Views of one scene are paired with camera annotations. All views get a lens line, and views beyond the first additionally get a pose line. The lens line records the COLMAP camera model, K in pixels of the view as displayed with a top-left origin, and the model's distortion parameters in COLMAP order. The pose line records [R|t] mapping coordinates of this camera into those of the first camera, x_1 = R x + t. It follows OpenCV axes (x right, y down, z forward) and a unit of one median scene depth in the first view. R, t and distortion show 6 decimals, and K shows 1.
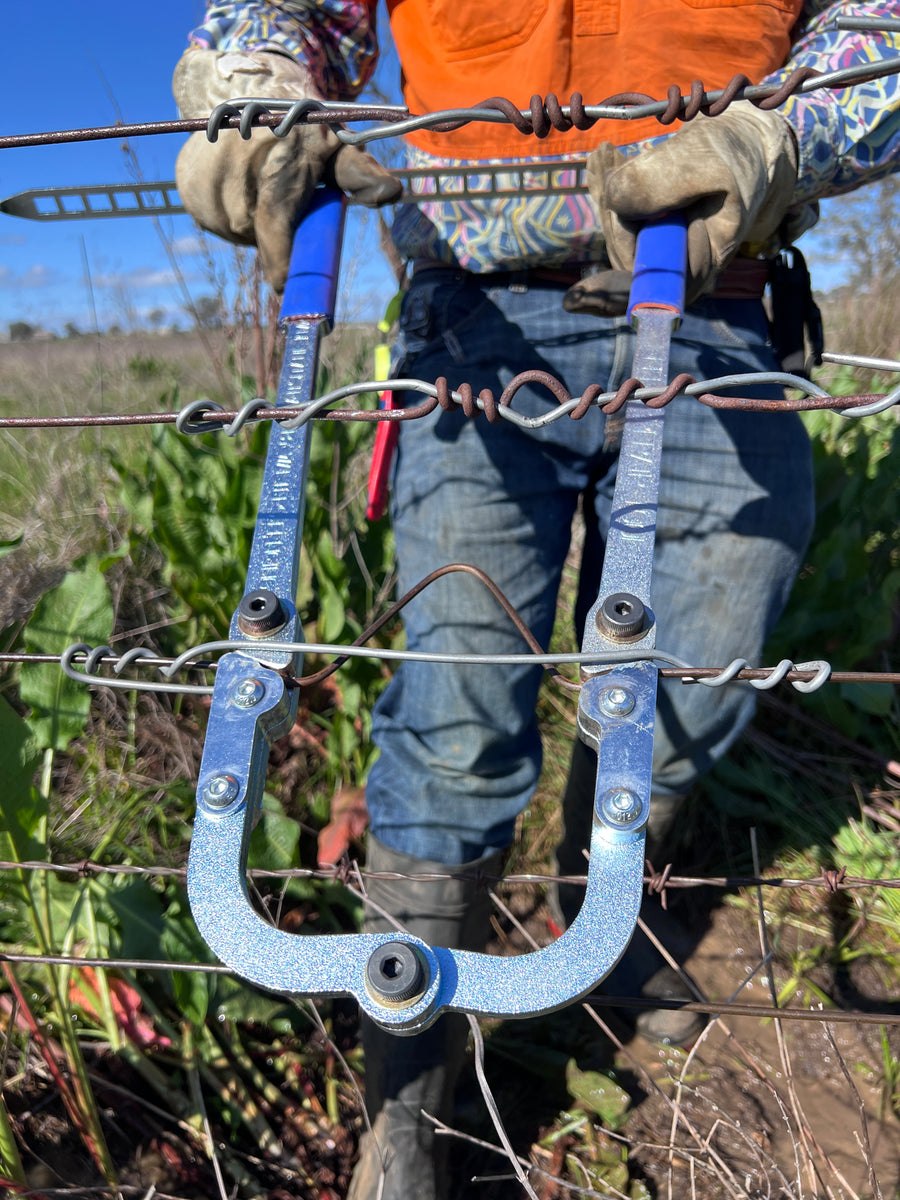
lens RADIAL K [[915.9, 0, 442.9], [0, 915.9, 589.0], [0, 0, 1]] dist [0.046560, -0.060415]
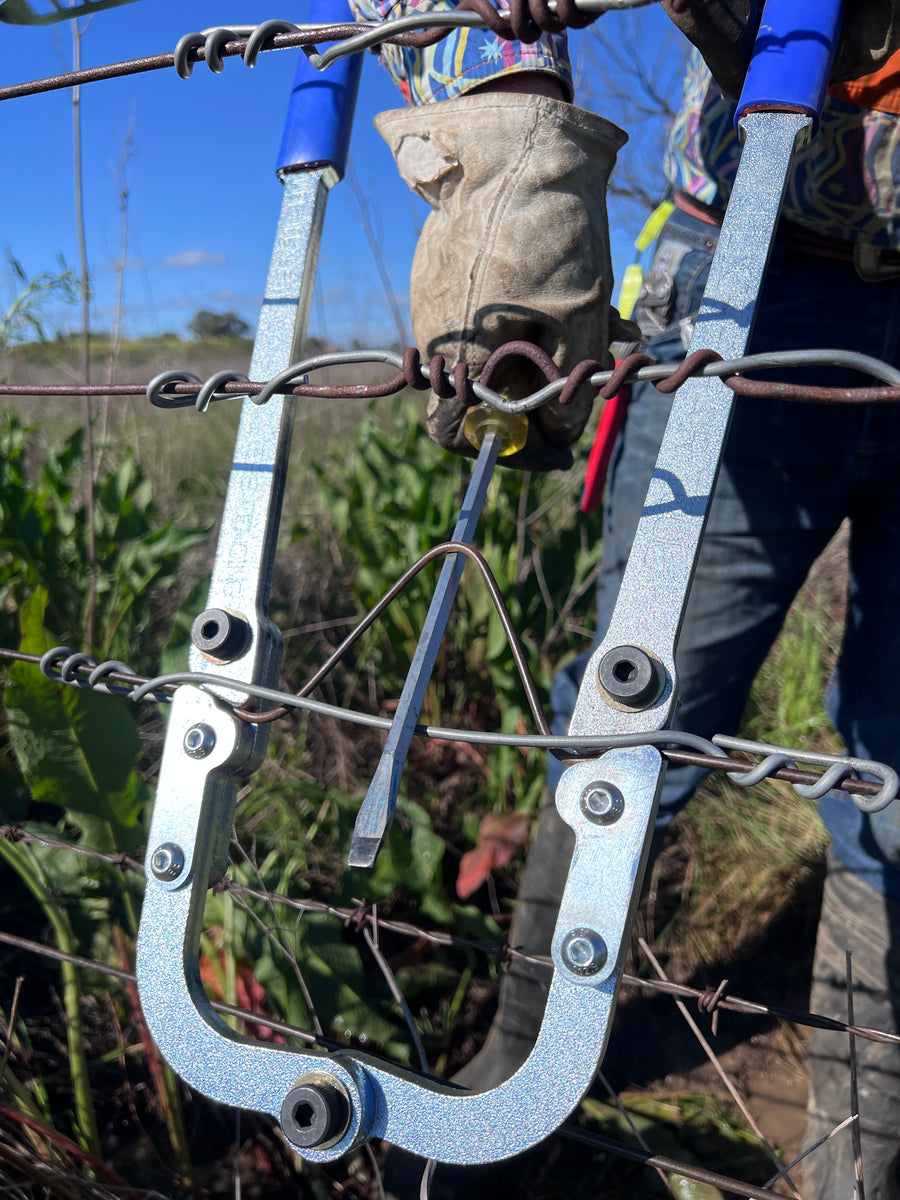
lens RADIAL K [[915.9, 0, 445.7], [0, 915.9, 588.9], [0, 0, 1]] dist [0.046560, -0.060415]
pose [[0.960451, 0.090987, -0.263165, 0.089619], [-0.096608, 0.995286, -0.008470, -0.003101], [0.261154, 0.033559, 0.964714, 0.071768]]
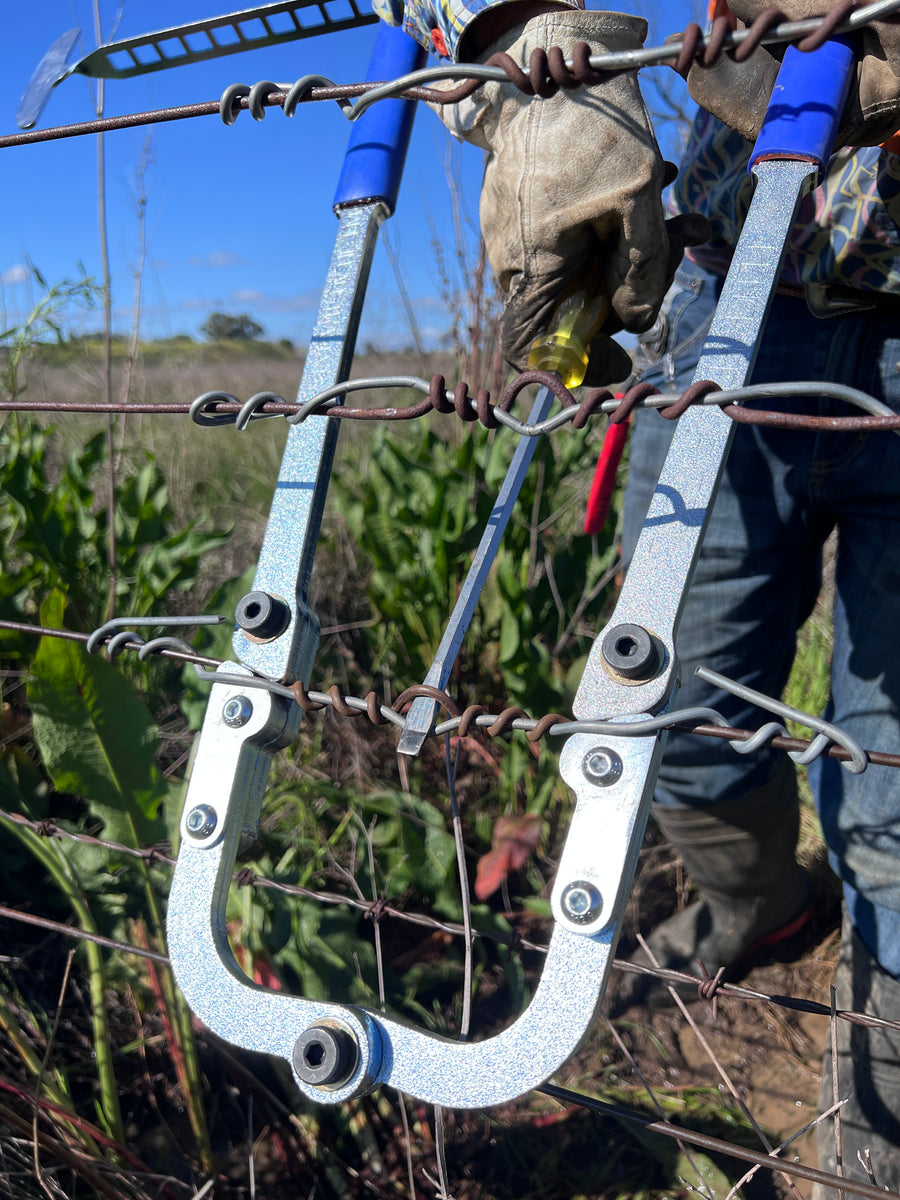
lens RADIAL K [[913.4, 0, 460.1], [0, 913.4, 596.5], [0, 0, 1]] dist [0.055315, -0.075549]
pose [[0.960692, 0.098083, -0.259714, 0.092694], [-0.102813, 0.994690, -0.004655, -0.003690], [0.257878, 0.031174, 0.965674, 0.047293]]
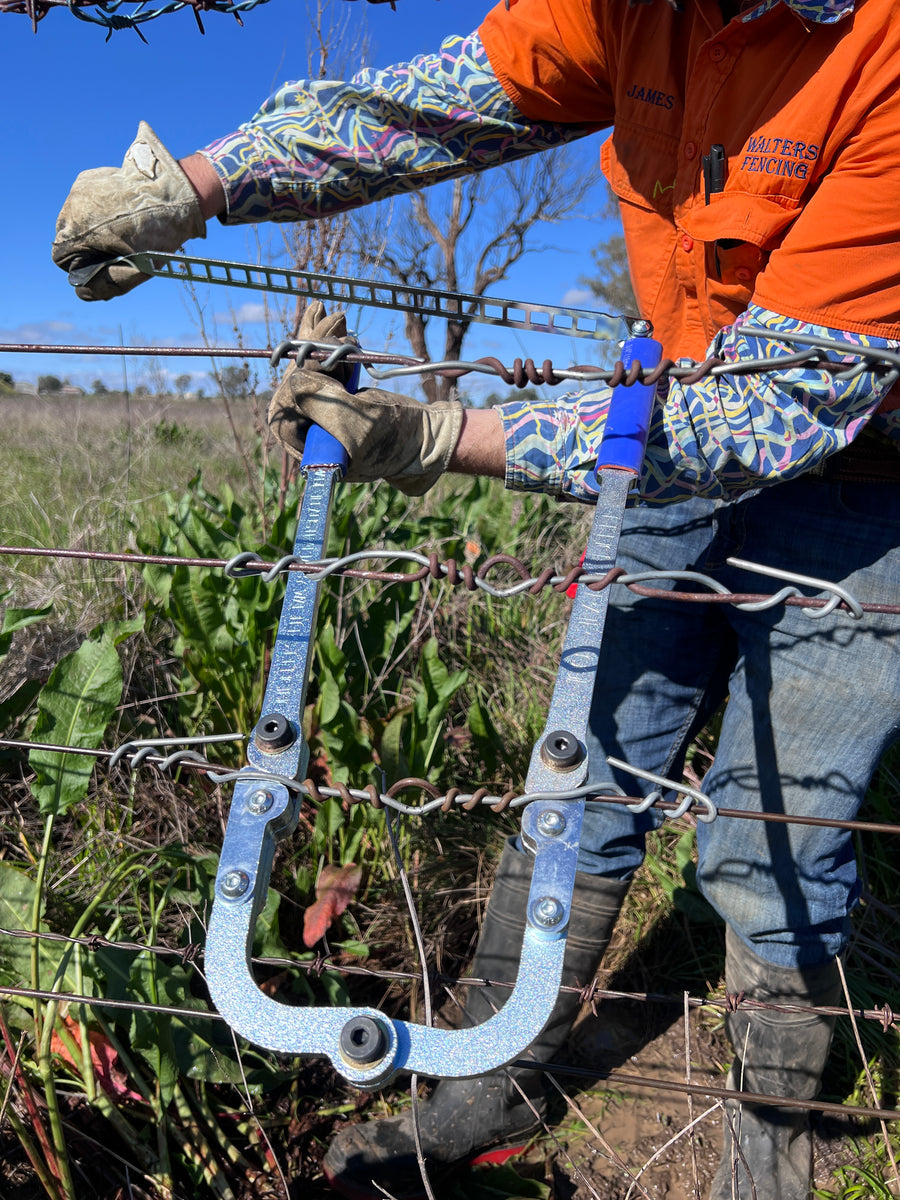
lens RADIAL K [[913.4, 0, 445.8], [0, 913.4, 598.9], [0, 0, 1]] dist [0.055315, -0.075549]
pose [[0.996996, 0.077449, -0.000753, 0.007248], [-0.077292, 0.994255, -0.074044, -0.024029], [-0.004986, 0.073879, 0.997255, -0.094477]]
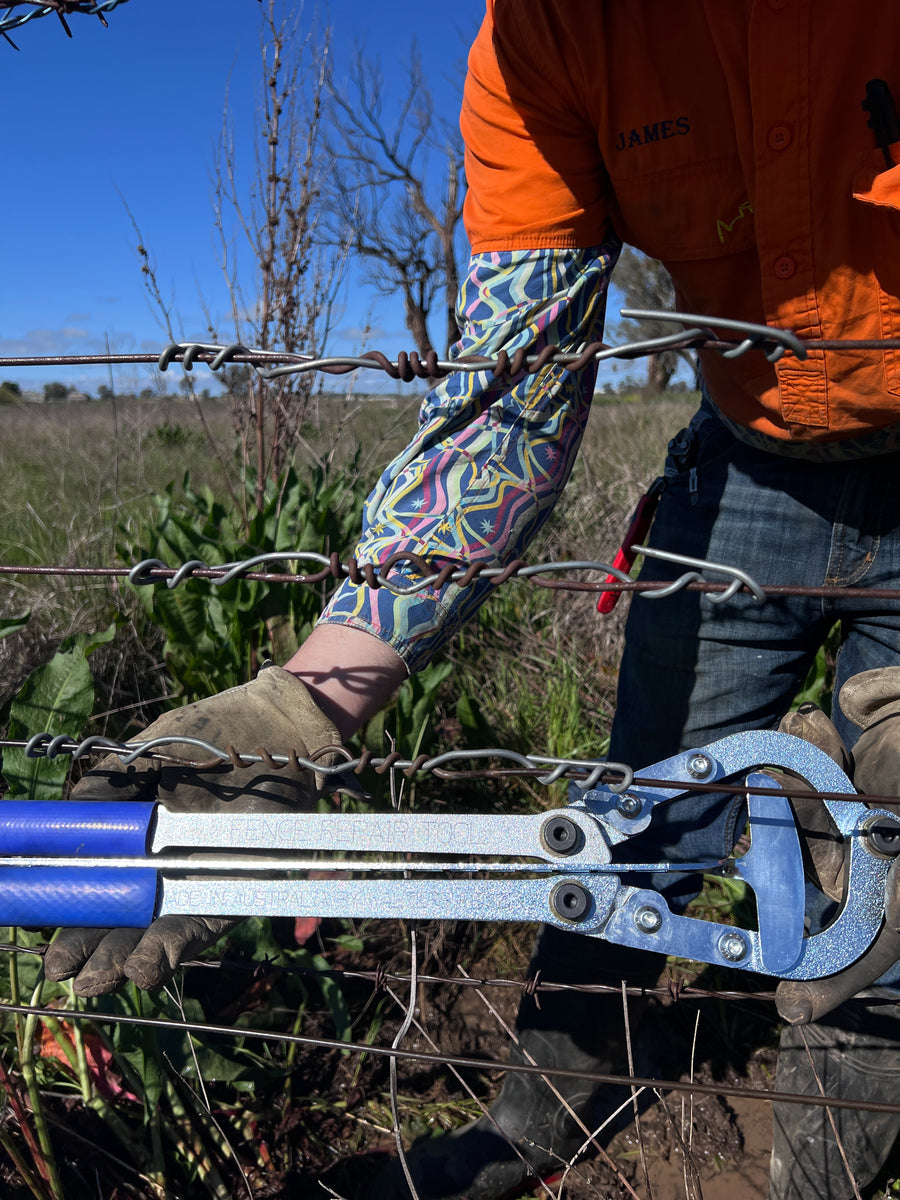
lens RADIAL K [[913.4, 0, 443.3], [0, 913.4, 606.3], [0, 0, 1]] dist [0.055315, -0.075549]
pose [[0.999161, 0.035774, -0.019952, 0.060181], [-0.036811, 0.997848, -0.054258, -0.030907], [0.017968, 0.054947, 0.998328, -0.089500]]
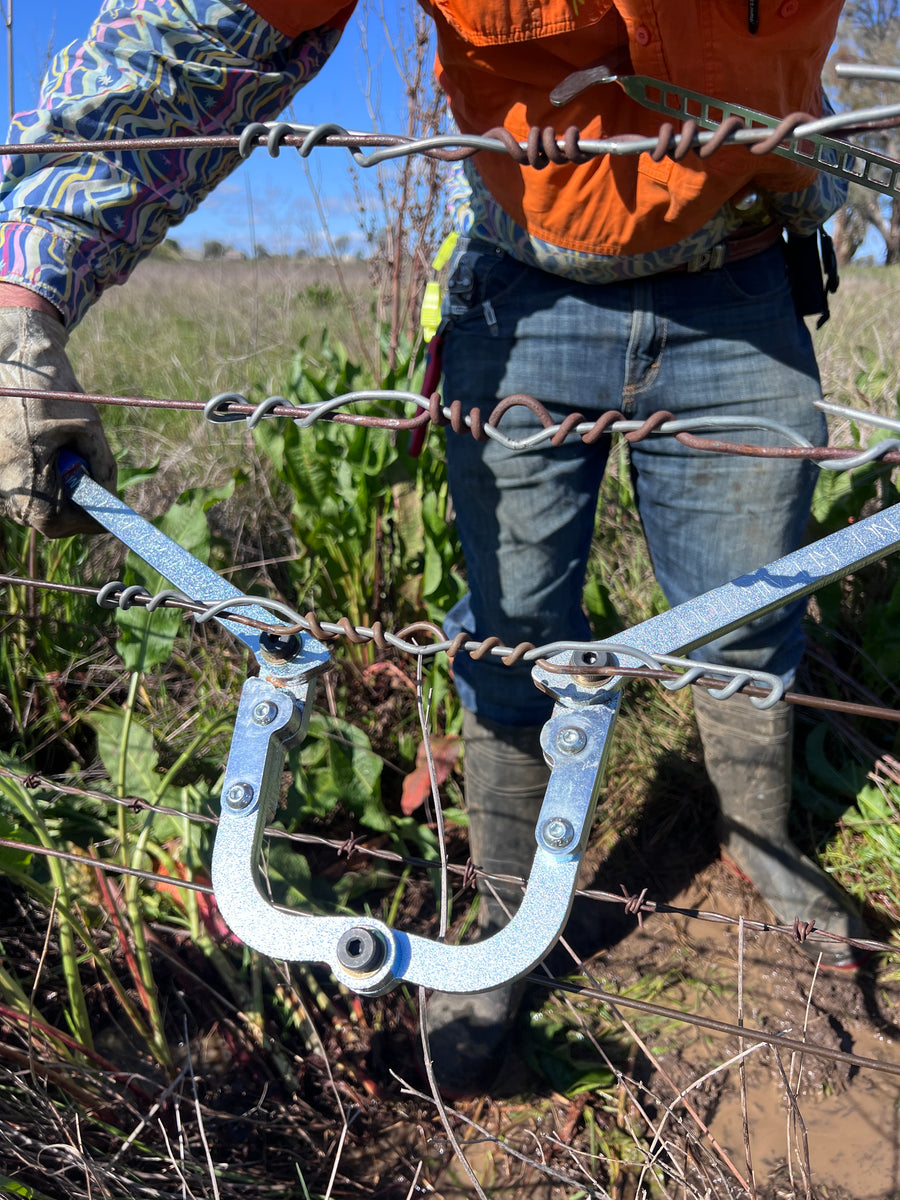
lens RADIAL K [[913.4, 0, 447.3], [0, 913.4, 600.6], [0, 0, 1]] dist [0.055315, -0.075549]
pose [[0.981287, 0.116412, -0.153375, 0.067773], [-0.104902, 0.991167, 0.081143, -0.026964], [0.161466, -0.063535, 0.984831, -0.018289]]
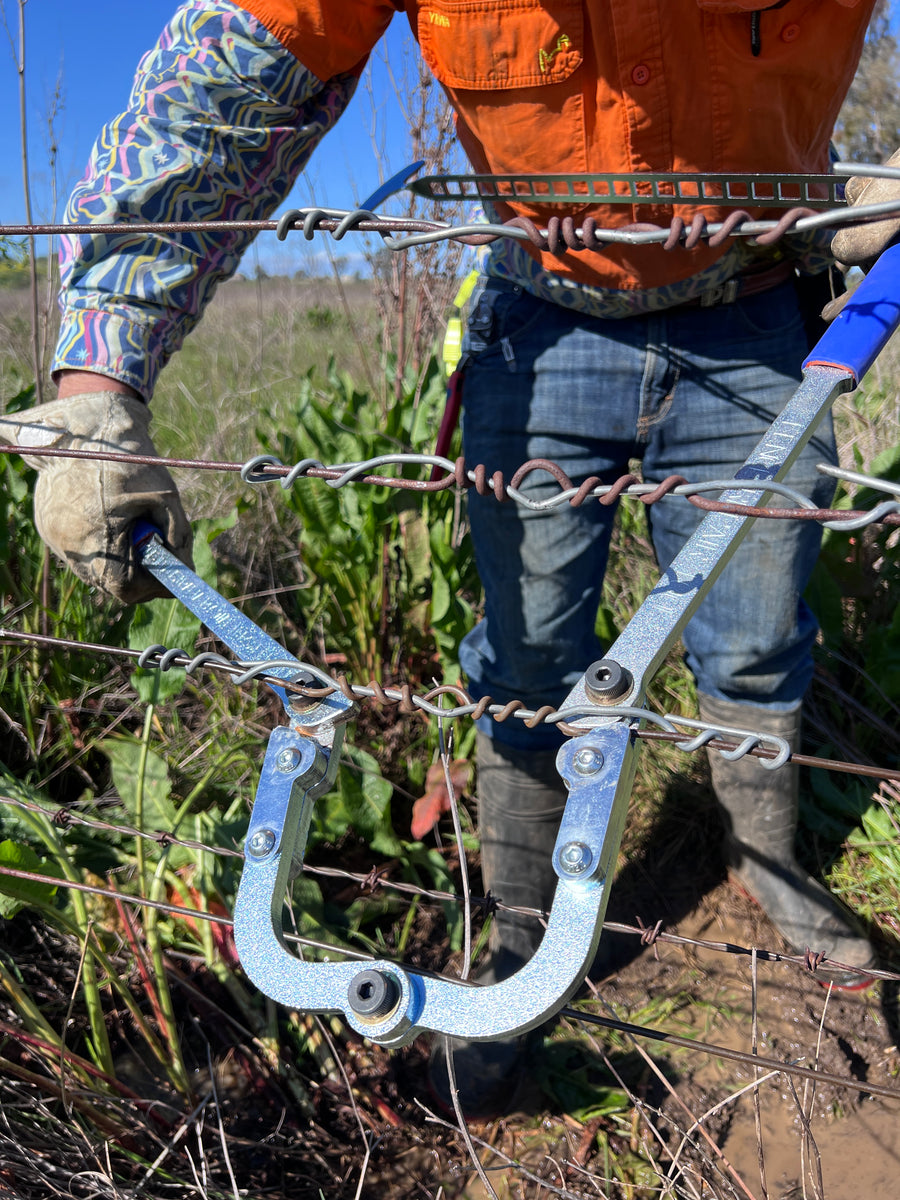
lens RADIAL K [[913.4, 0, 443.7], [0, 913.4, 599.2], [0, 0, 1]] dist [0.055315, -0.075549]
pose [[0.981587, 0.105464, -0.159262, 0.058801], [-0.096572, 0.993356, 0.062597, -0.042117], [0.164806, -0.046064, 0.985250, -0.039858]]
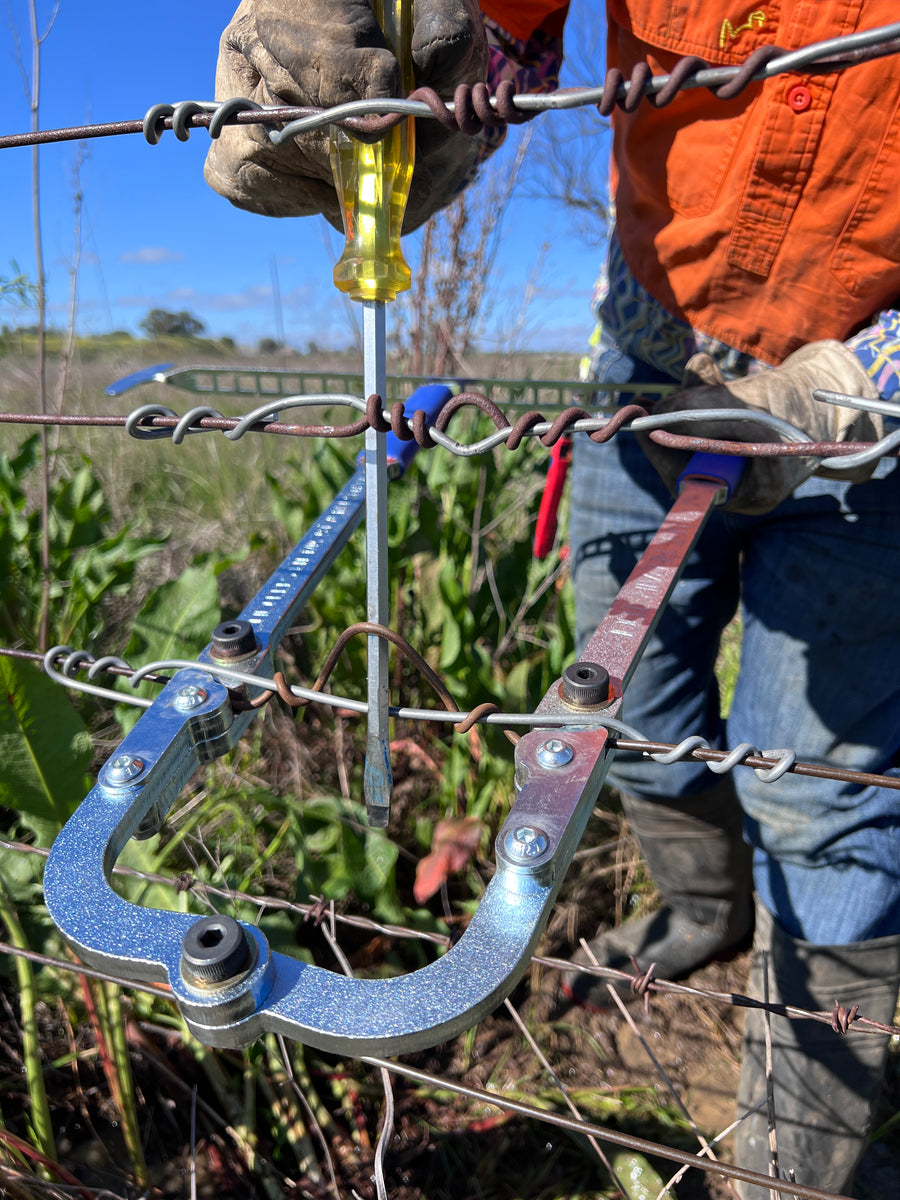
lens RADIAL K [[915.9, 0, 455.6], [0, 915.9, 590.9], [0, 0, 1]] dist [0.046560, -0.060415]
pose [[0.973607, 0.099142, -0.205573, 0.096322], [-0.105070, 0.994300, -0.018097, -0.008848], [0.202607, 0.039219, 0.978474, 0.041516]]
